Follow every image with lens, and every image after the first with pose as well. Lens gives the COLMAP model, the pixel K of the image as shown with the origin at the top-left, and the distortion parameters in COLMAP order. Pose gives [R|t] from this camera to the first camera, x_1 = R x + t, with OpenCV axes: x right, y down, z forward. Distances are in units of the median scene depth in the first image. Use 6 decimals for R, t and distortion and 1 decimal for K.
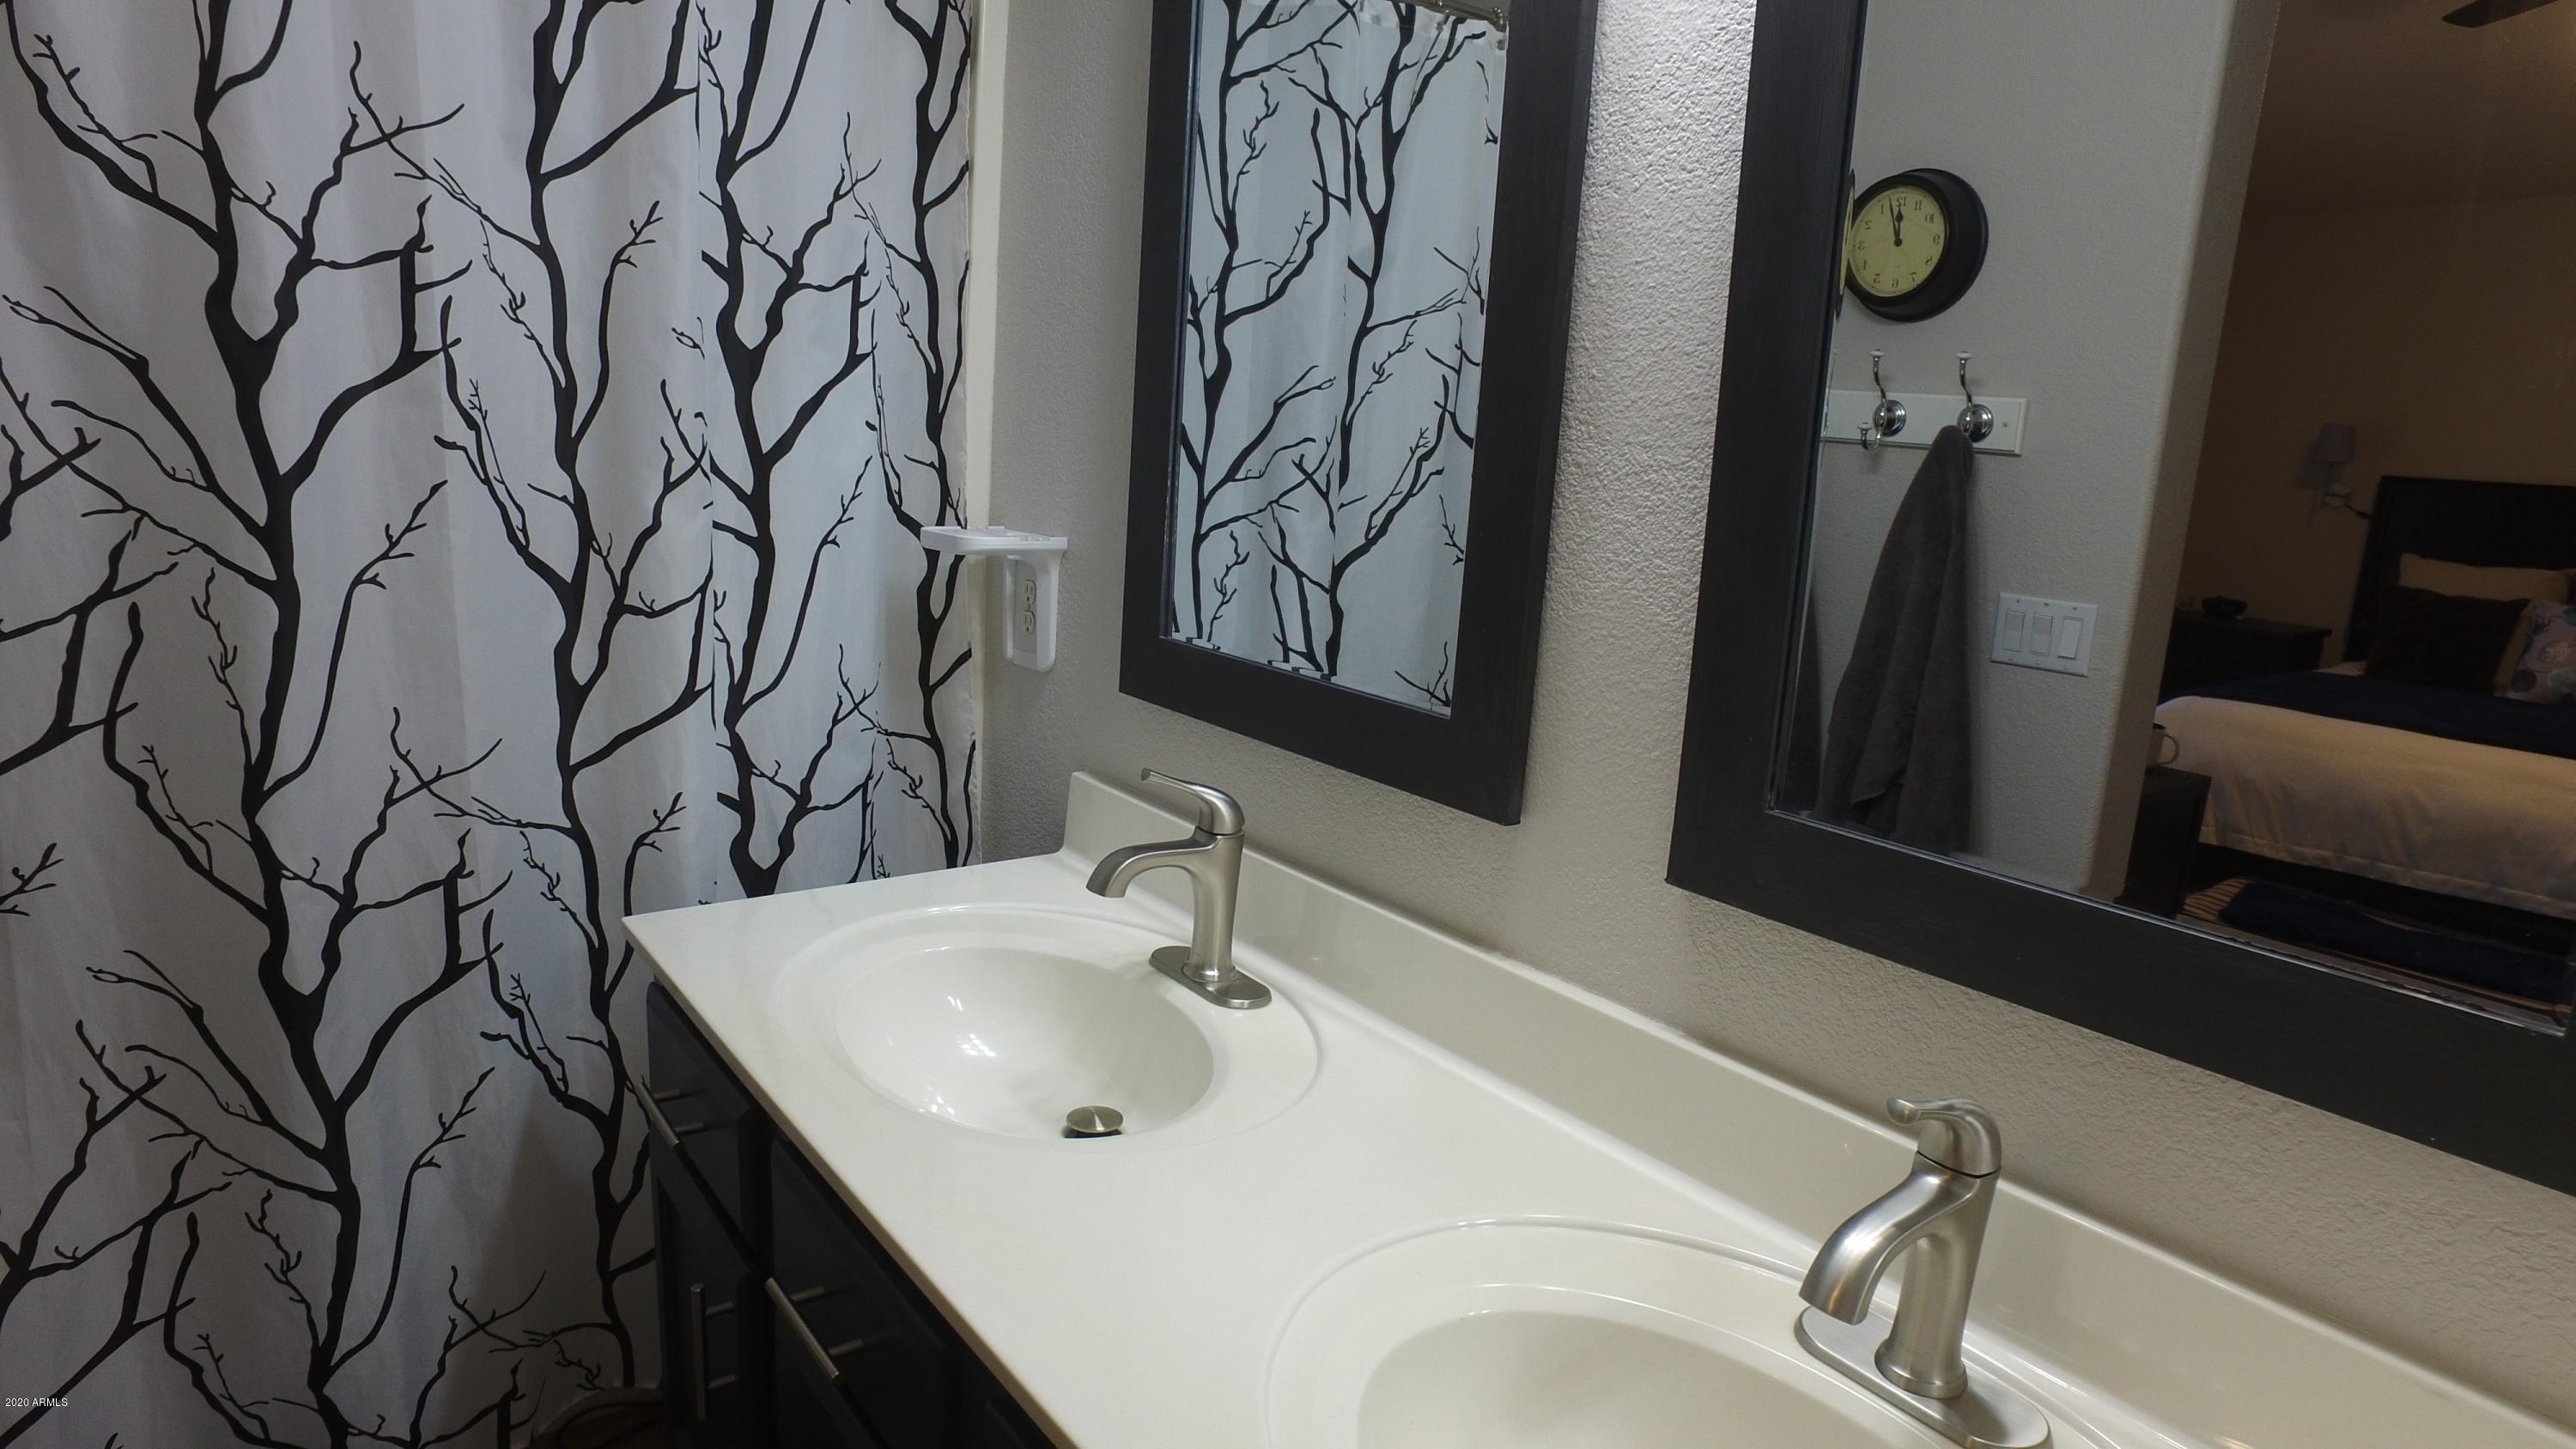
lens RADIAL K [[1490.7, 0, 1274.0], [0, 1490.7, 727.6], [0, 0, 1]] dist [-0.126776, 0.088959]
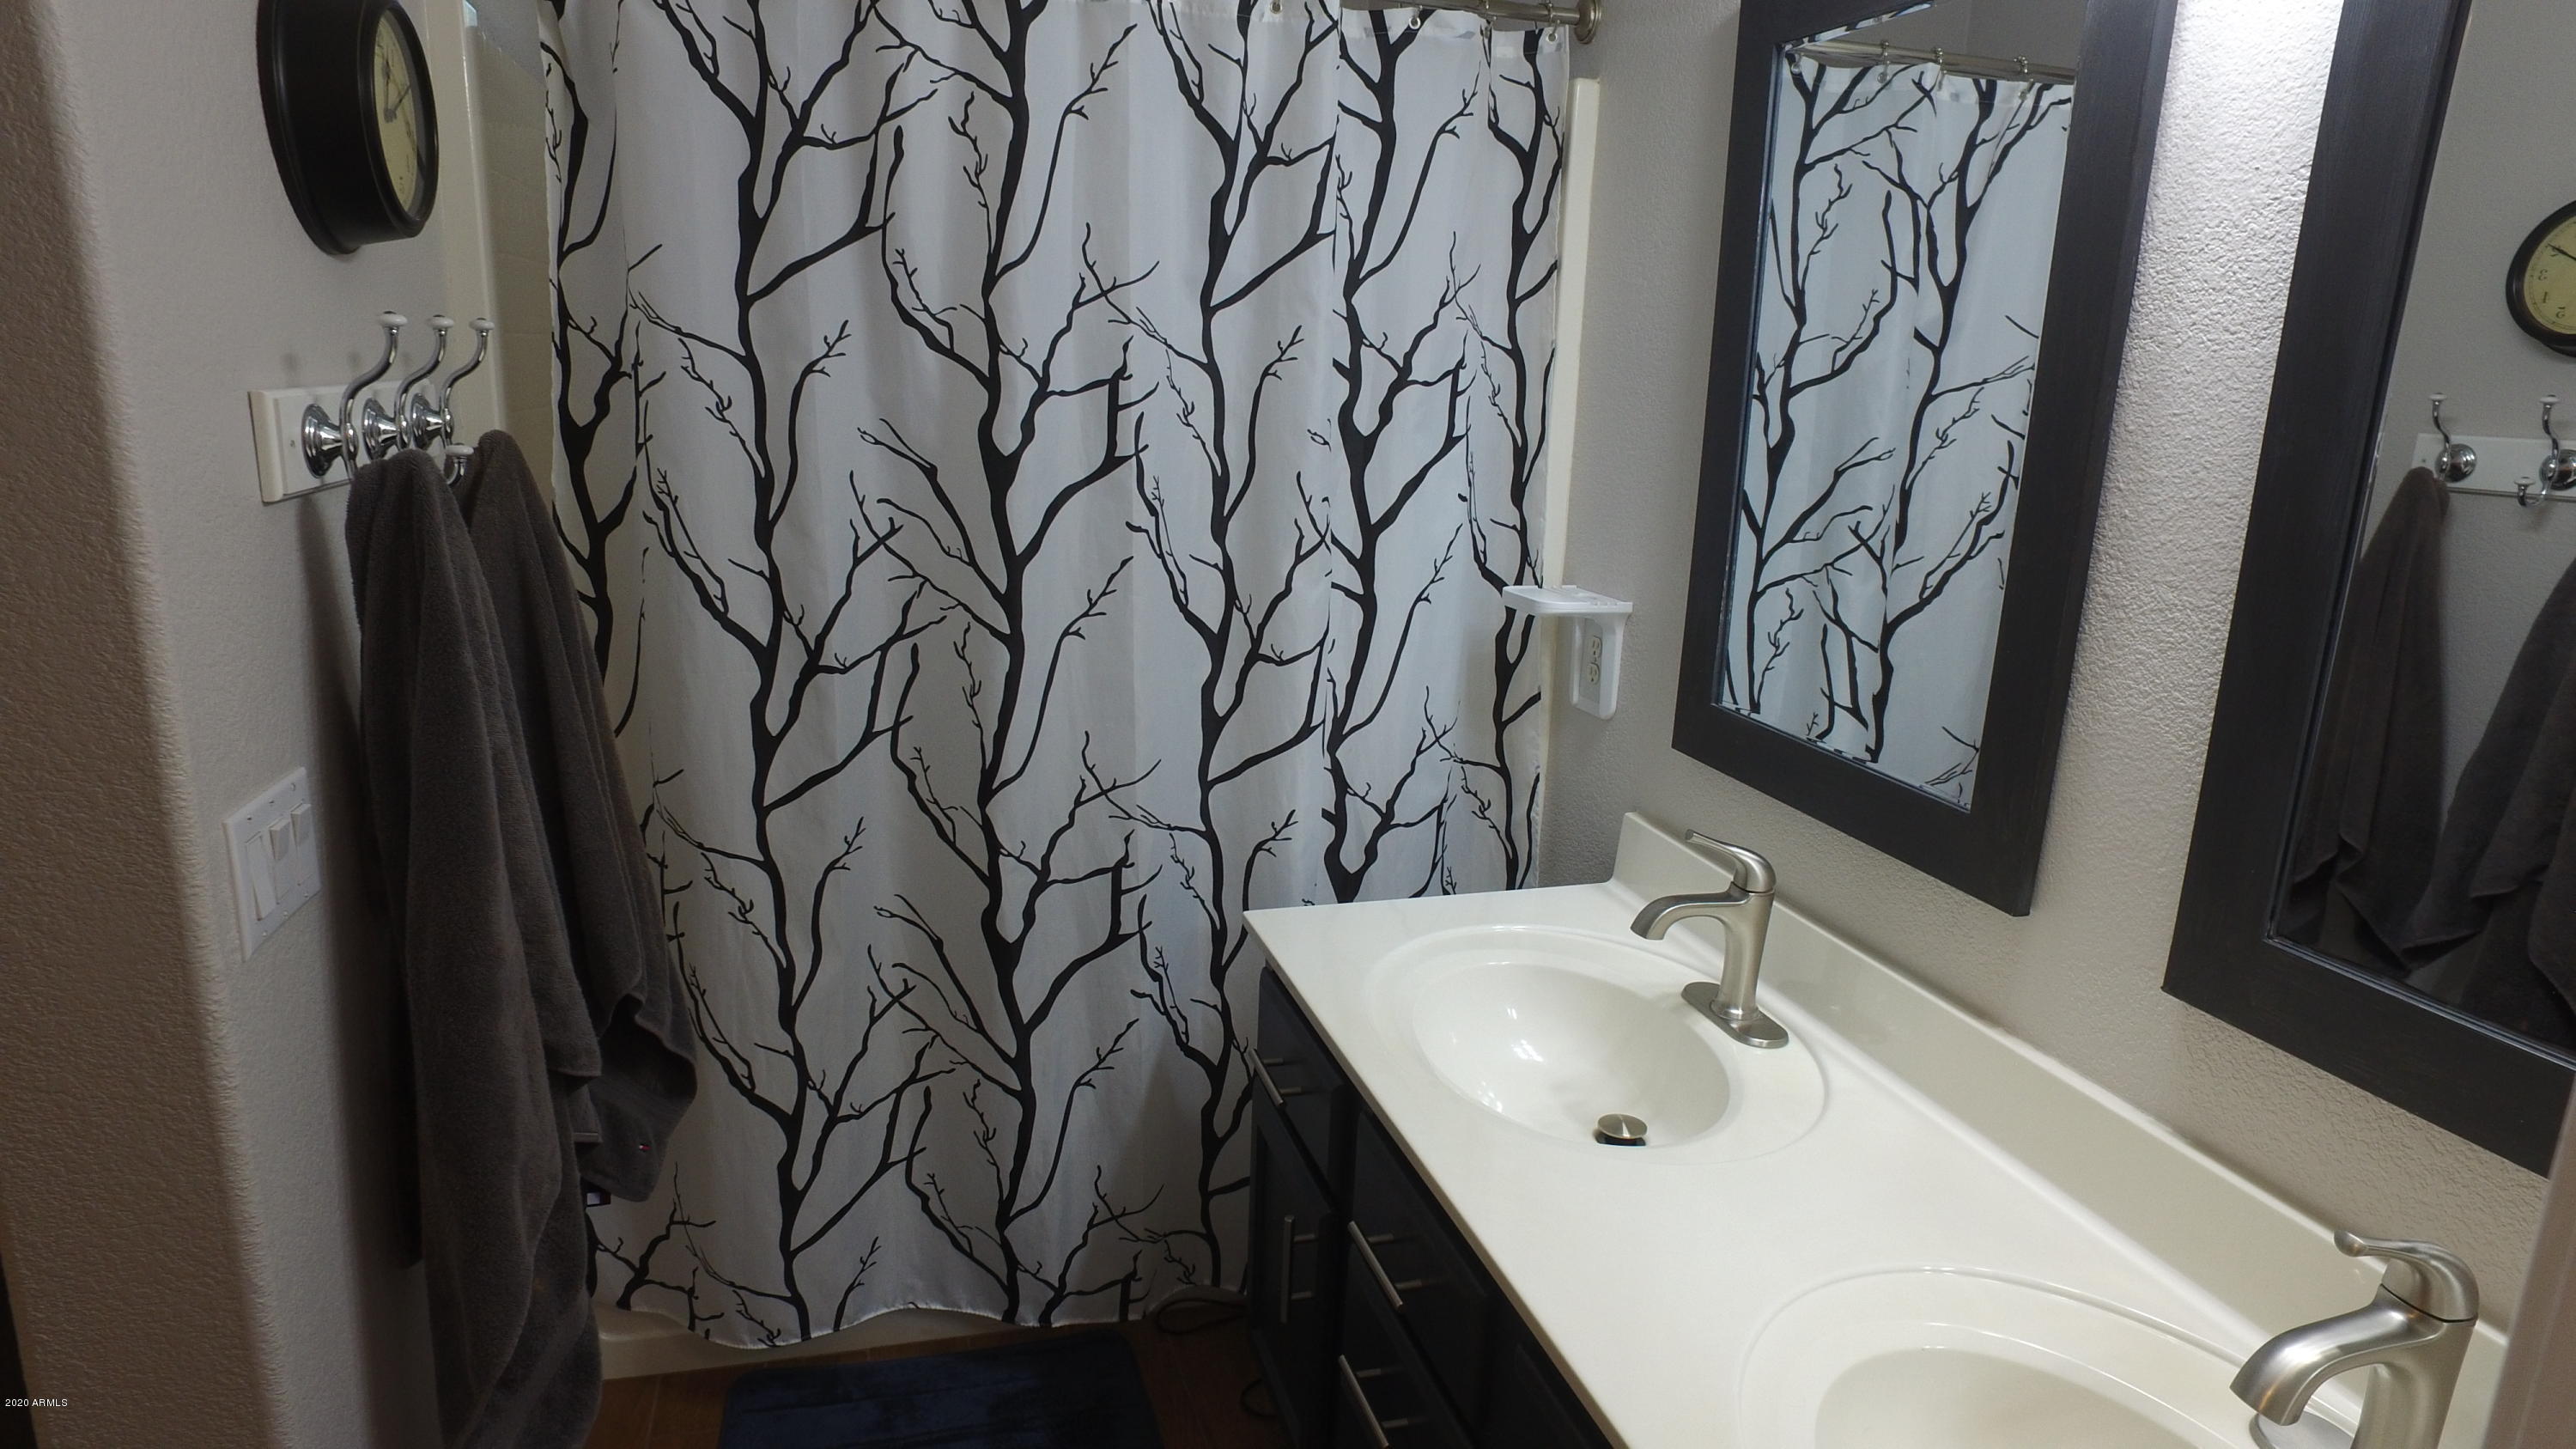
lens RADIAL K [[1487.3, 0, 1288.0], [0, 1487.3, 724.5], [0, 0, 1]] dist [-0.117890, 0.091611]
pose [[0.934484, 0.059106, -0.351065, 0.016086], [-0.053721, 0.998241, 0.025069, -0.055408], [0.351930, -0.004568, 0.936015, -0.147826]]
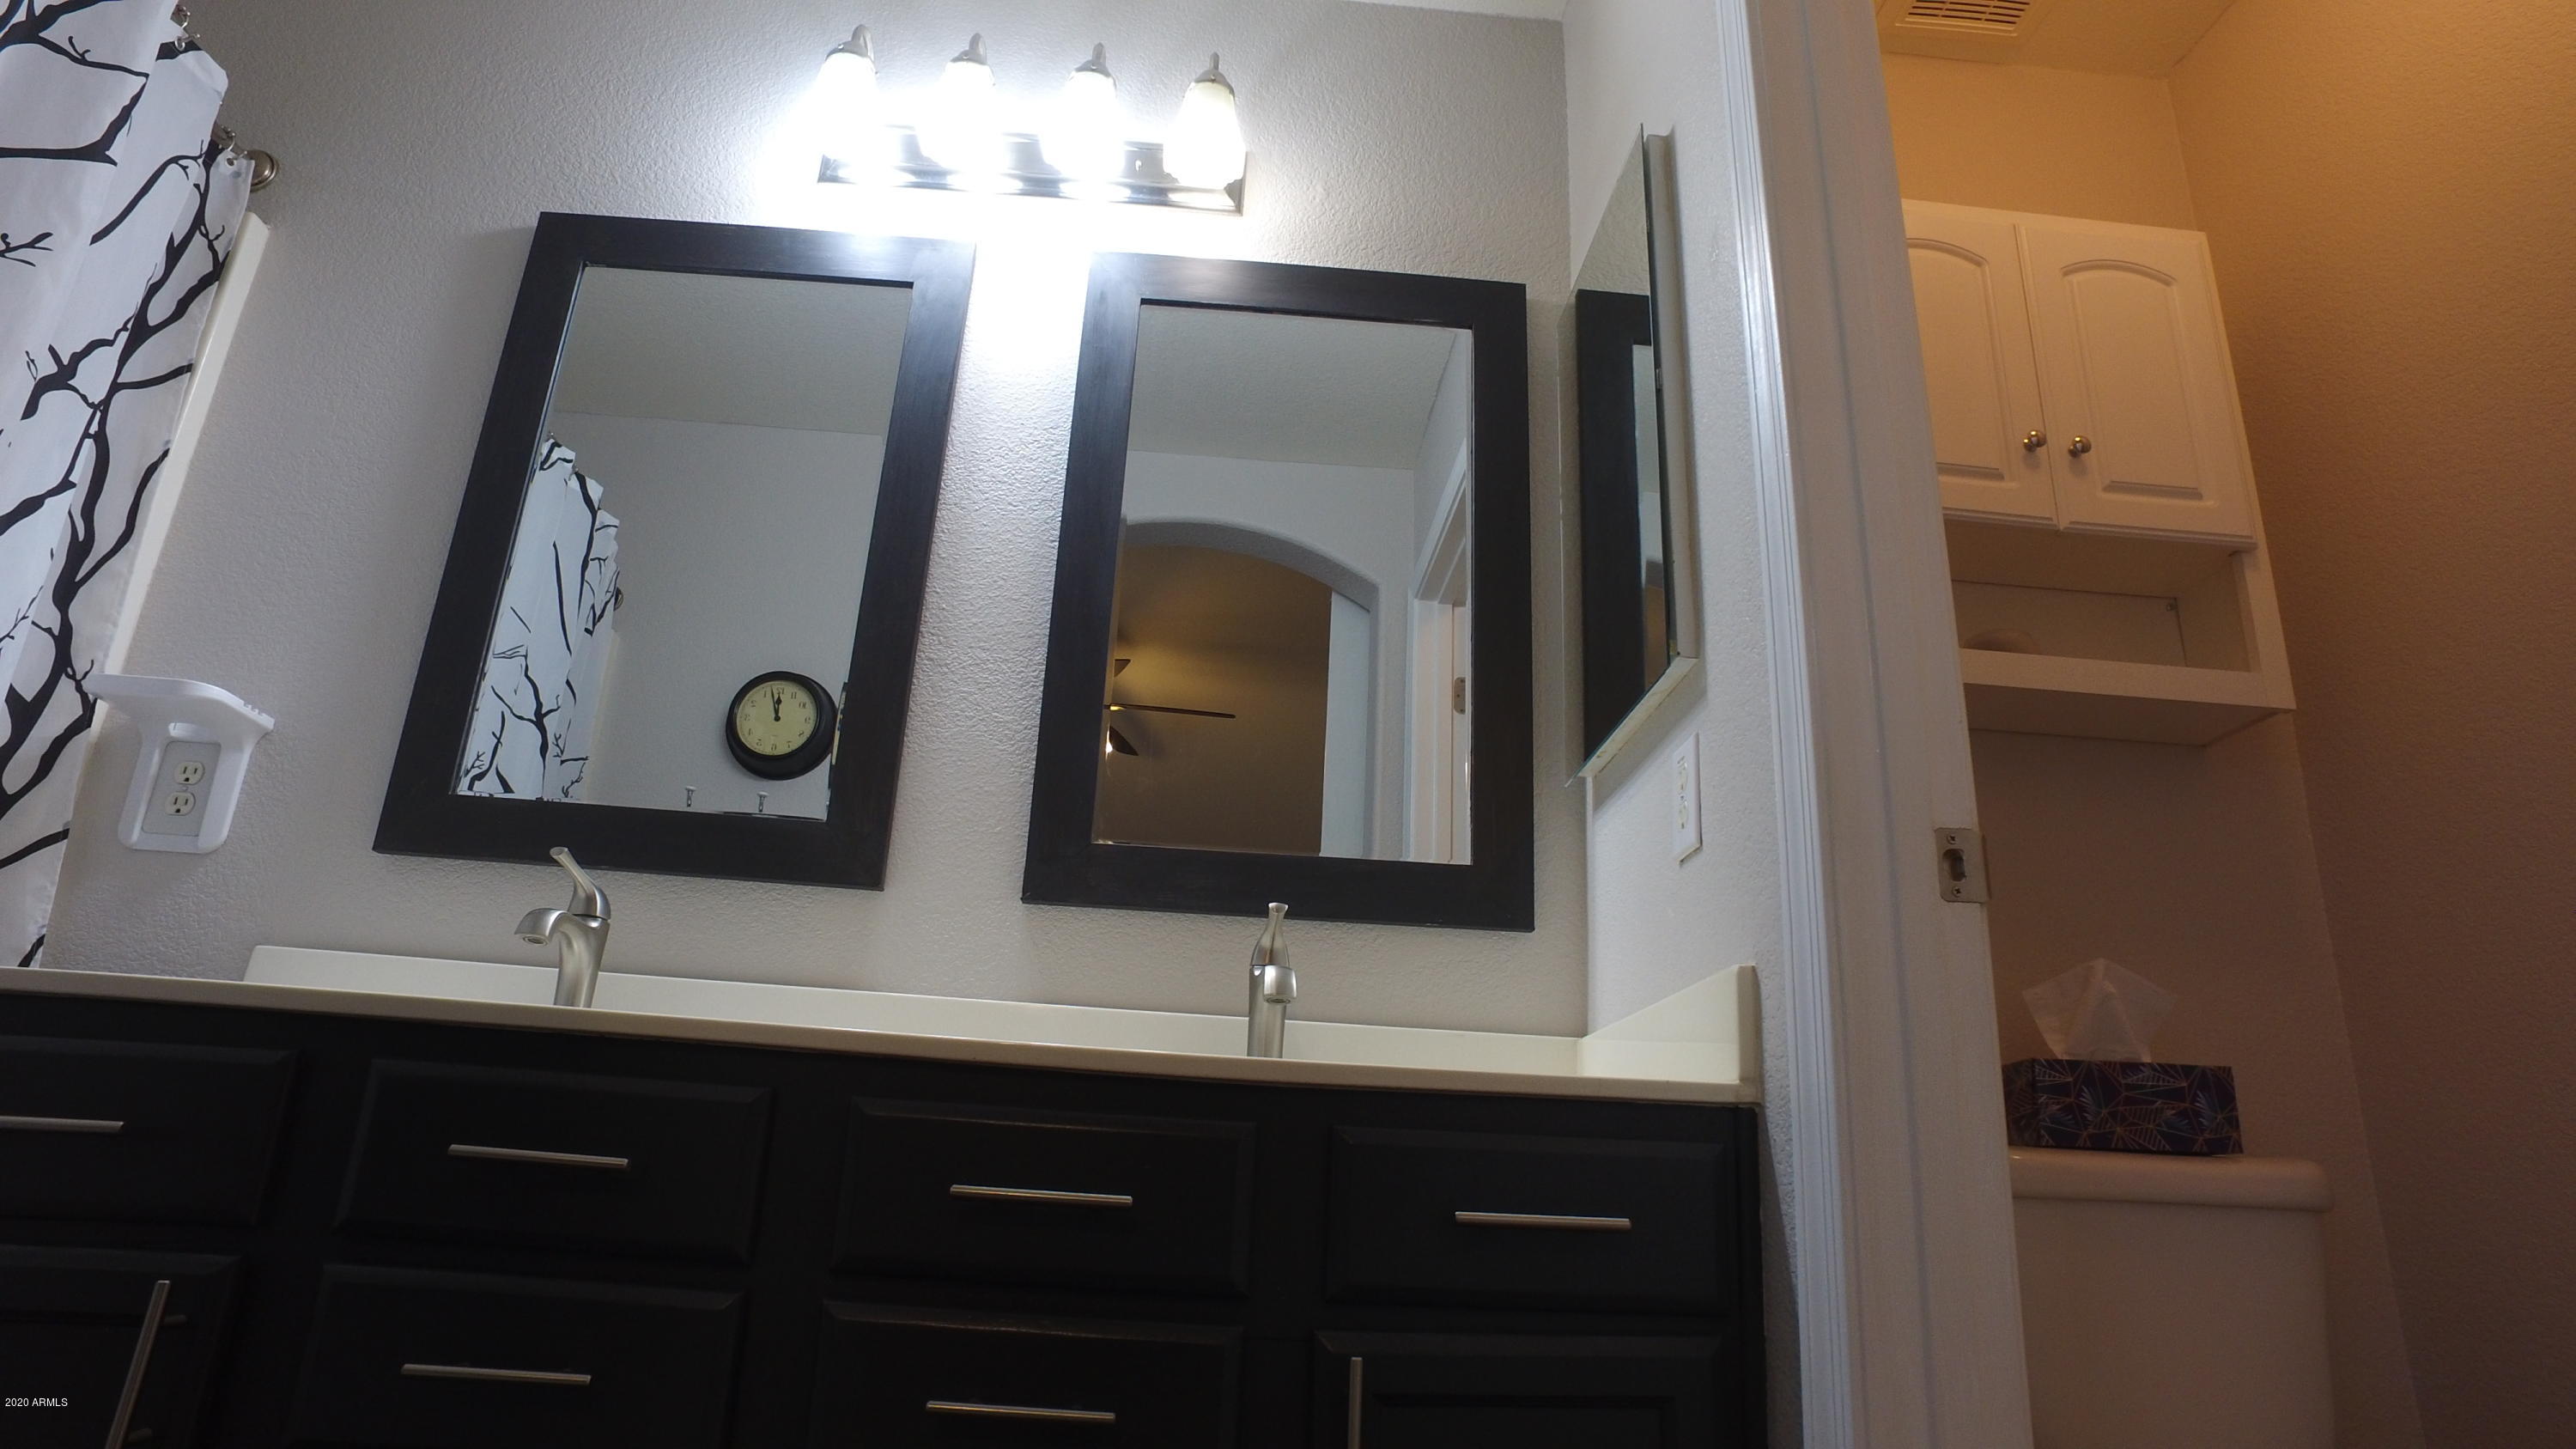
lens RADIAL K [[1490.7, 0, 1274.0], [0, 1490.7, 727.6], [0, 0, 1]] dist [-0.126776, 0.088959]
pose [[0.548251, 0.239359, 0.801329, -0.603119], [0.160241, 0.910350, -0.381557, 0.394154], [-0.820819, 0.337594, 0.460745, -0.000860]]
